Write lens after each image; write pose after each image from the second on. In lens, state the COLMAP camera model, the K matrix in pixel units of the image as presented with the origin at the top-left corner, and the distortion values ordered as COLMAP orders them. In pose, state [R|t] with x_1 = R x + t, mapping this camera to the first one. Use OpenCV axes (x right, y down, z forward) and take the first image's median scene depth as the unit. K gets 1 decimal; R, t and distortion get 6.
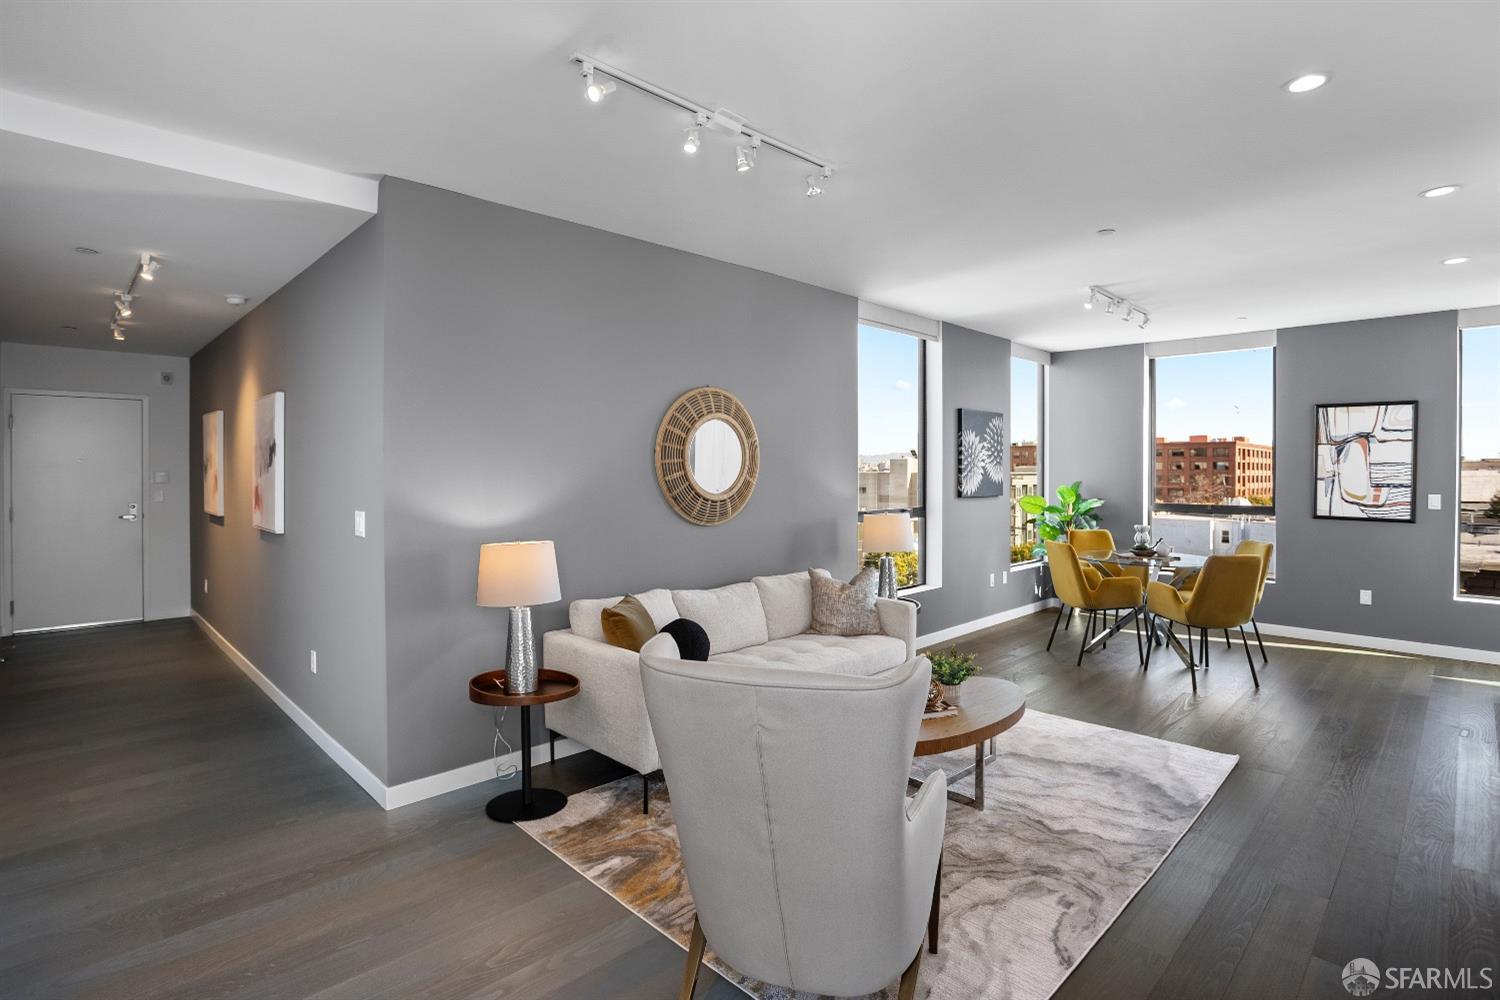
lens RADIAL K [[745.3, 0, 740.7], [0, 745.3, 472.0], [0, 0, 1]] dist [-0.081823, 0.036854]
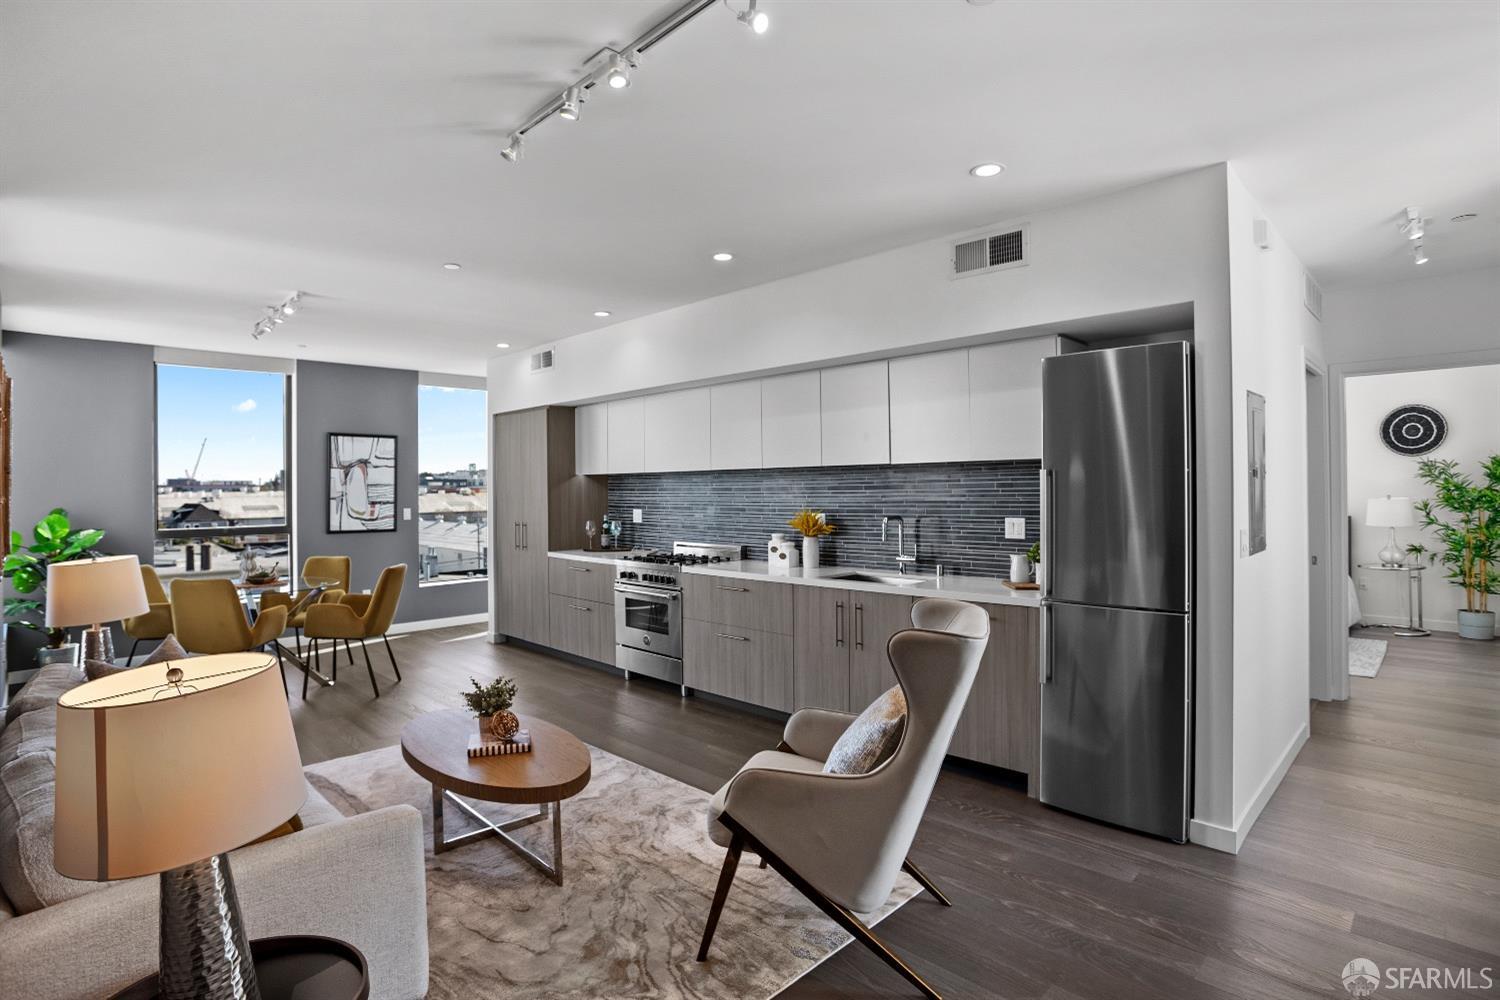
lens RADIAL K [[741.7, 0, 745.4], [0, 741.7, 487.3], [0, 0, 1]] dist [-0.054522, 0.009386]
pose [[-0.015372, -0.001499, 0.999881, -0.368181], [0.013440, 0.999908, 0.001705, -0.001223], [-0.999792, 0.013465, -0.015350, 0.380345]]
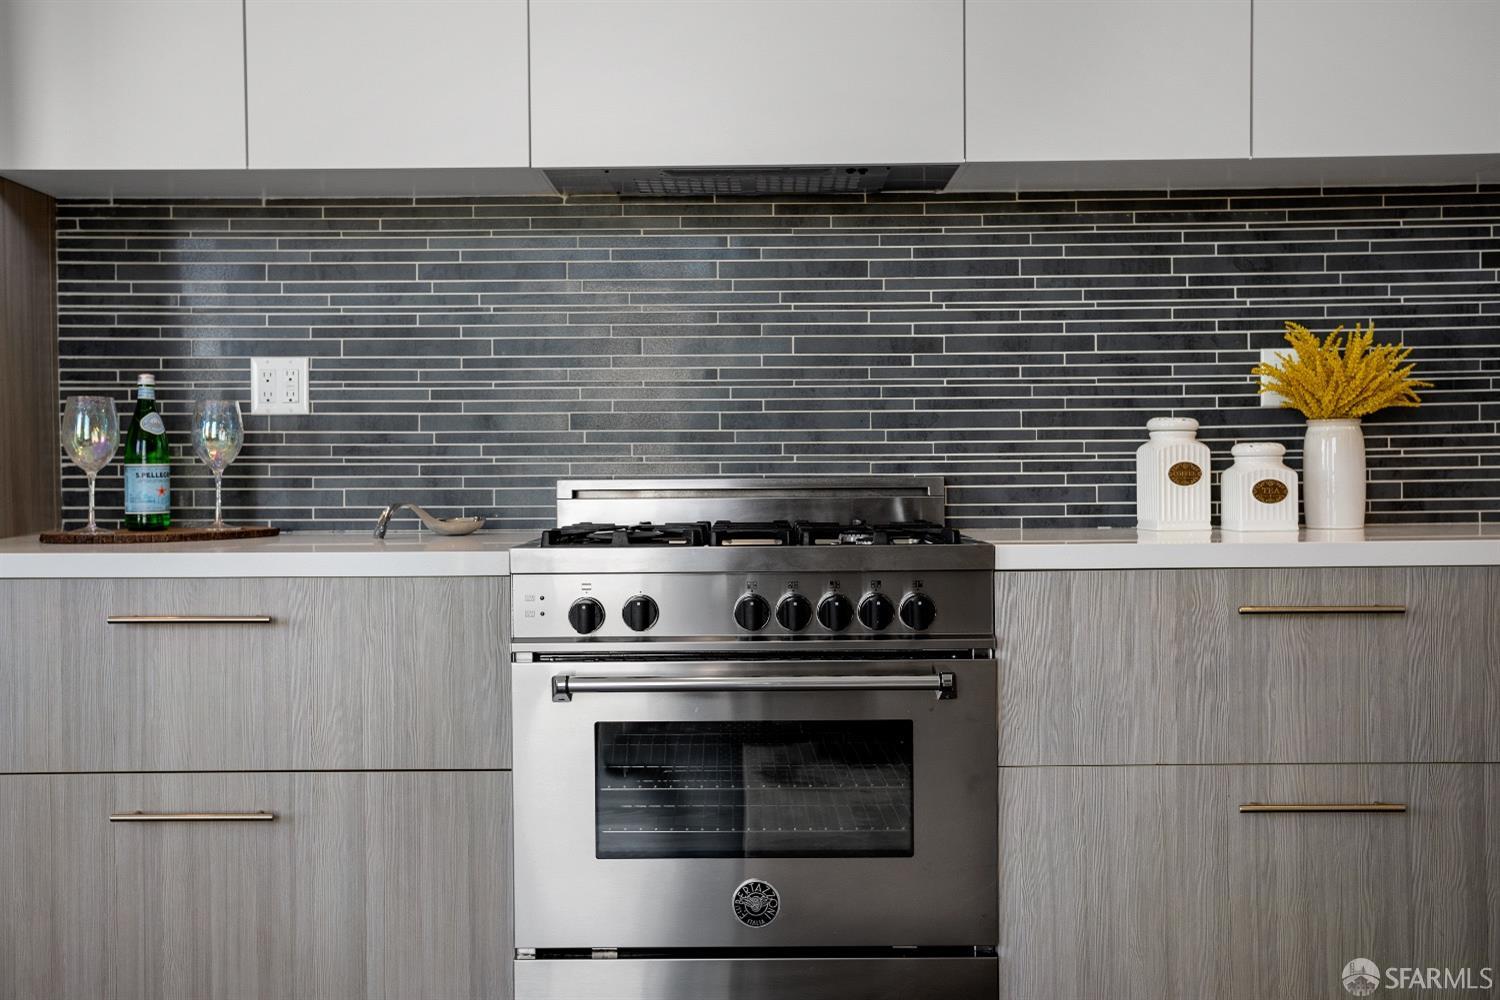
lens RADIAL K [[1469.2, 0, 750.0], [0, 1469.2, 500.0], [0, 0, 1]] dist [0.006930, 0.005971]
pose [[-0.703821, -0.006357, 0.710349, 0.275046], [0.009041, 0.999799, 0.017905, 0.073468], [-0.710320, 0.019024, -0.703622, 0.769654]]
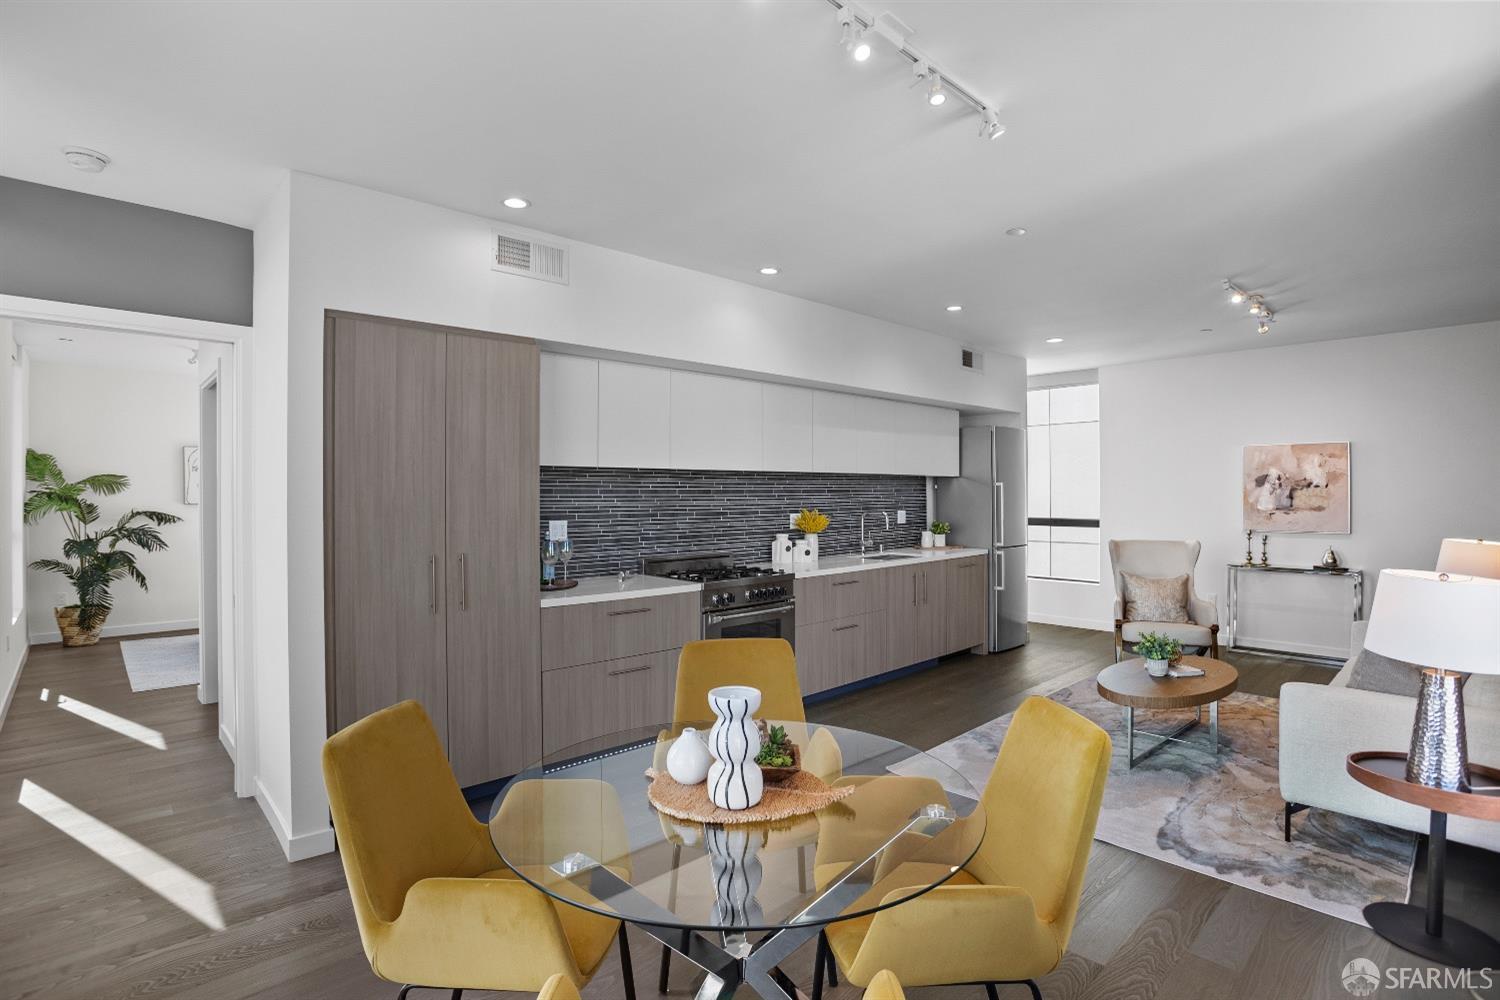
lens RADIAL K [[732.1, 0, 742.7], [0, 732.1, 504.2], [0, 0, 1]] dist [-0.078888, 0.030930]
pose [[-0.999576, 0.000997, 0.029114, 0.545176], [0.001503, 0.999848, 0.017347, 0.002879], [-0.029092, 0.017384, -0.999426, 1.251879]]
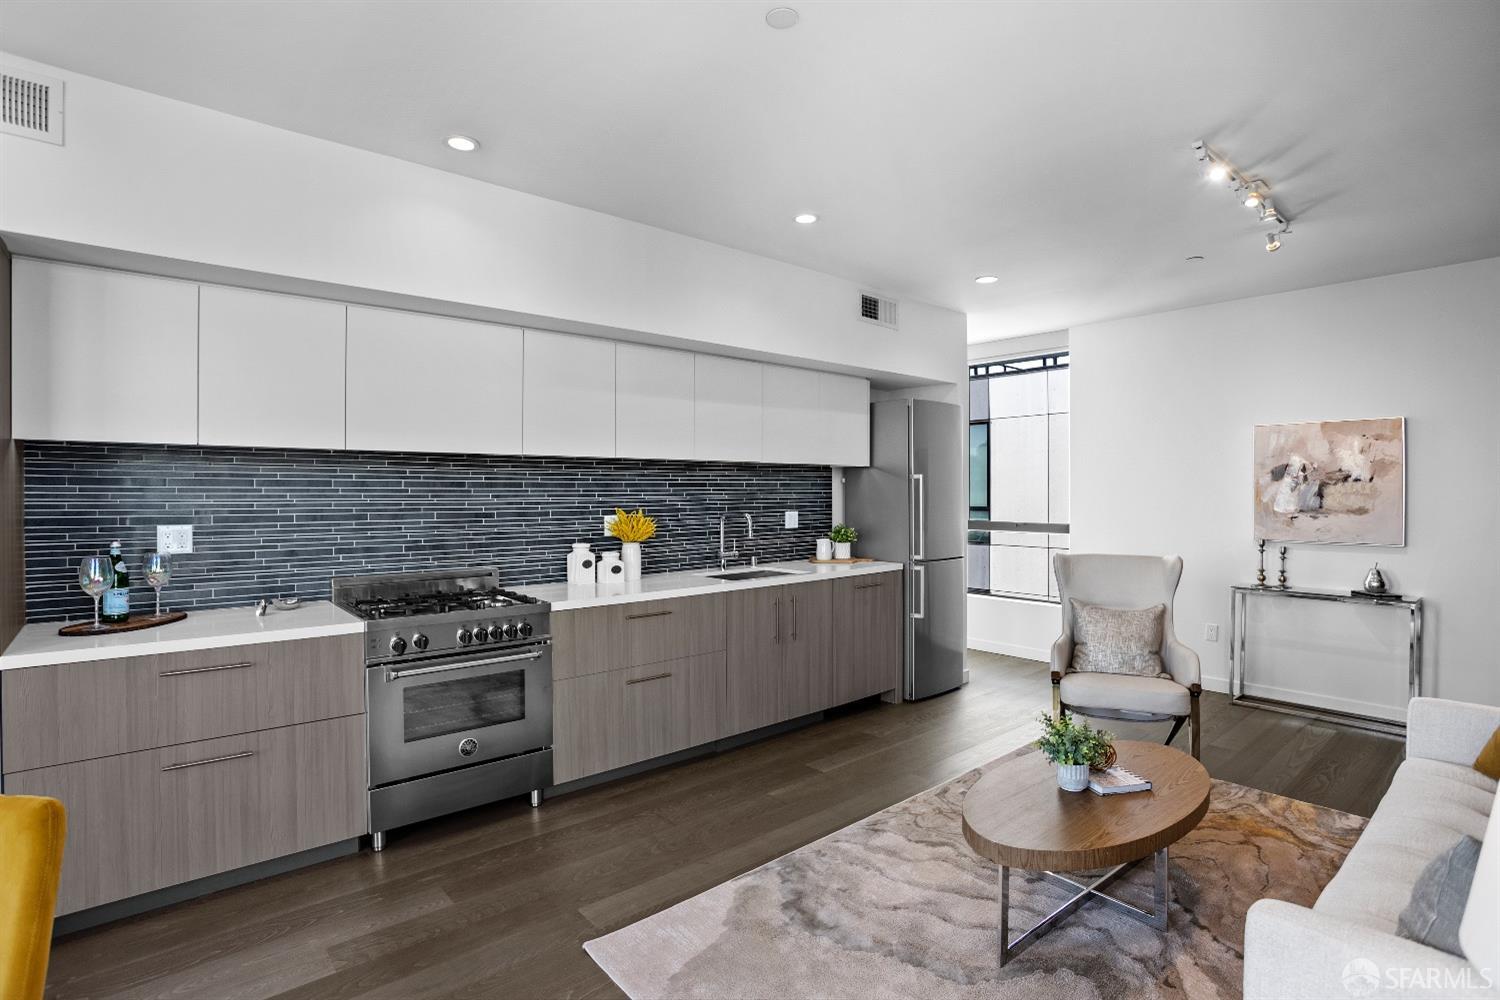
lens RADIAL K [[732.1, 0, 742.7], [0, 732.1, 504.2], [0, 0, 1]] dist [-0.078888, 0.030930]
pose [[-0.997455, -0.002517, 0.071256, 0.327740], [-0.001118, 0.999806, 0.019666, 0.007478], [-0.071292, 0.019536, -0.997264, 0.980750]]
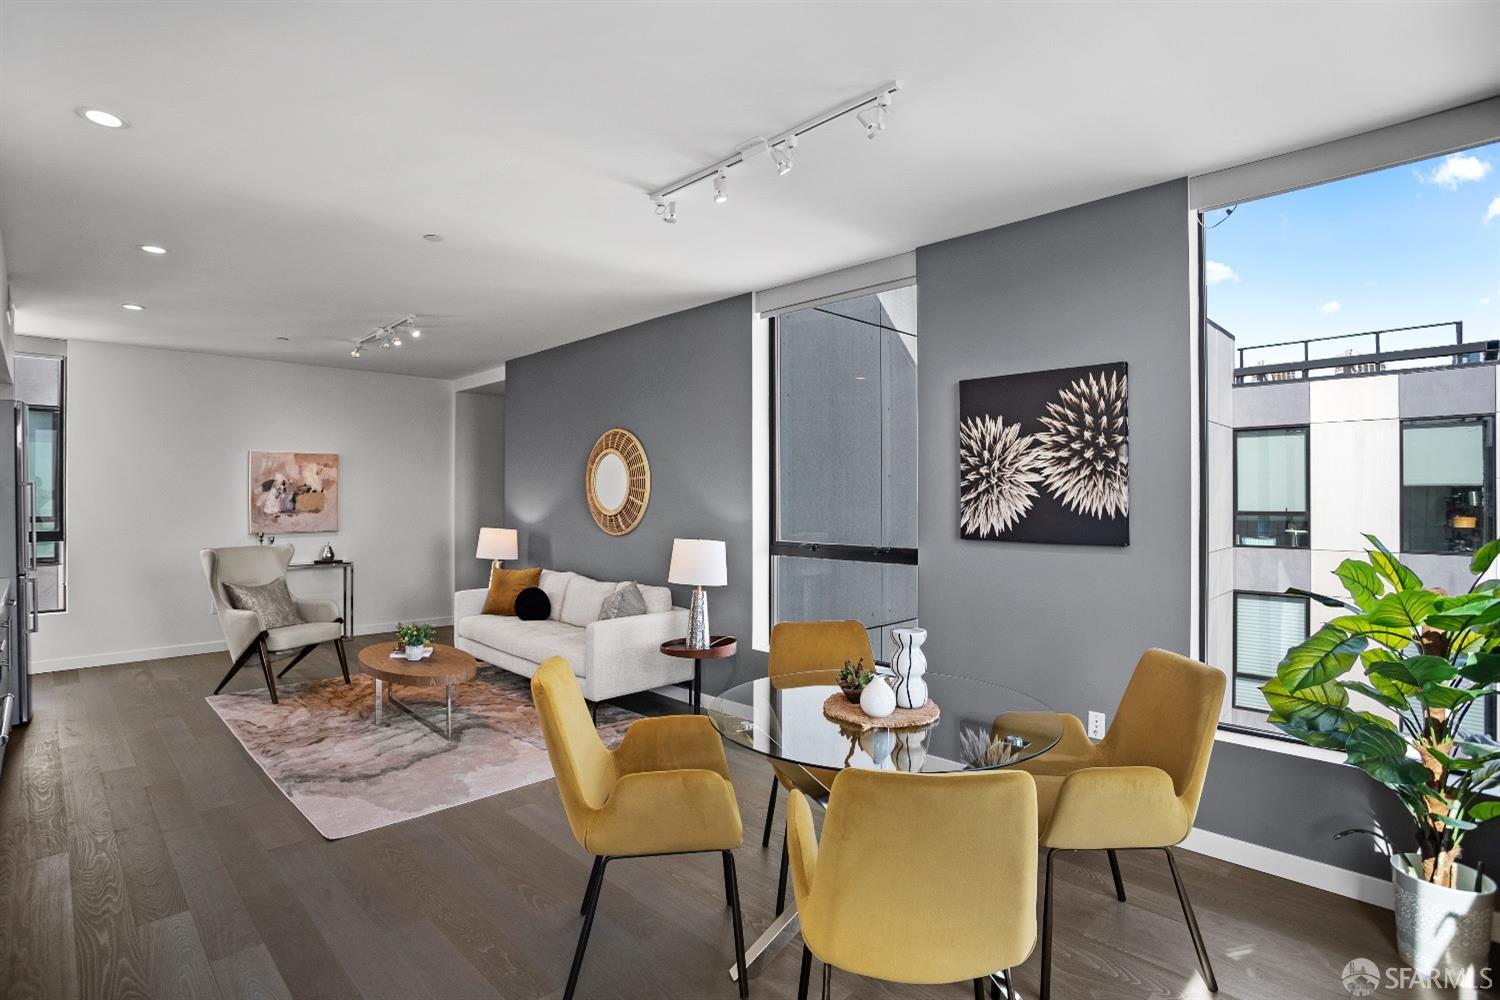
lens RADIAL K [[732.1, 0, 742.7], [0, 732.1, 504.2], [0, 0, 1]] dist [-0.078888, 0.030930]
pose [[0.001561, 0.009268, -0.999956, 0.936183], [-0.002861, 0.999953, 0.009263, 0.004174], [0.999995, 0.002846, 0.001588, 0.911051]]
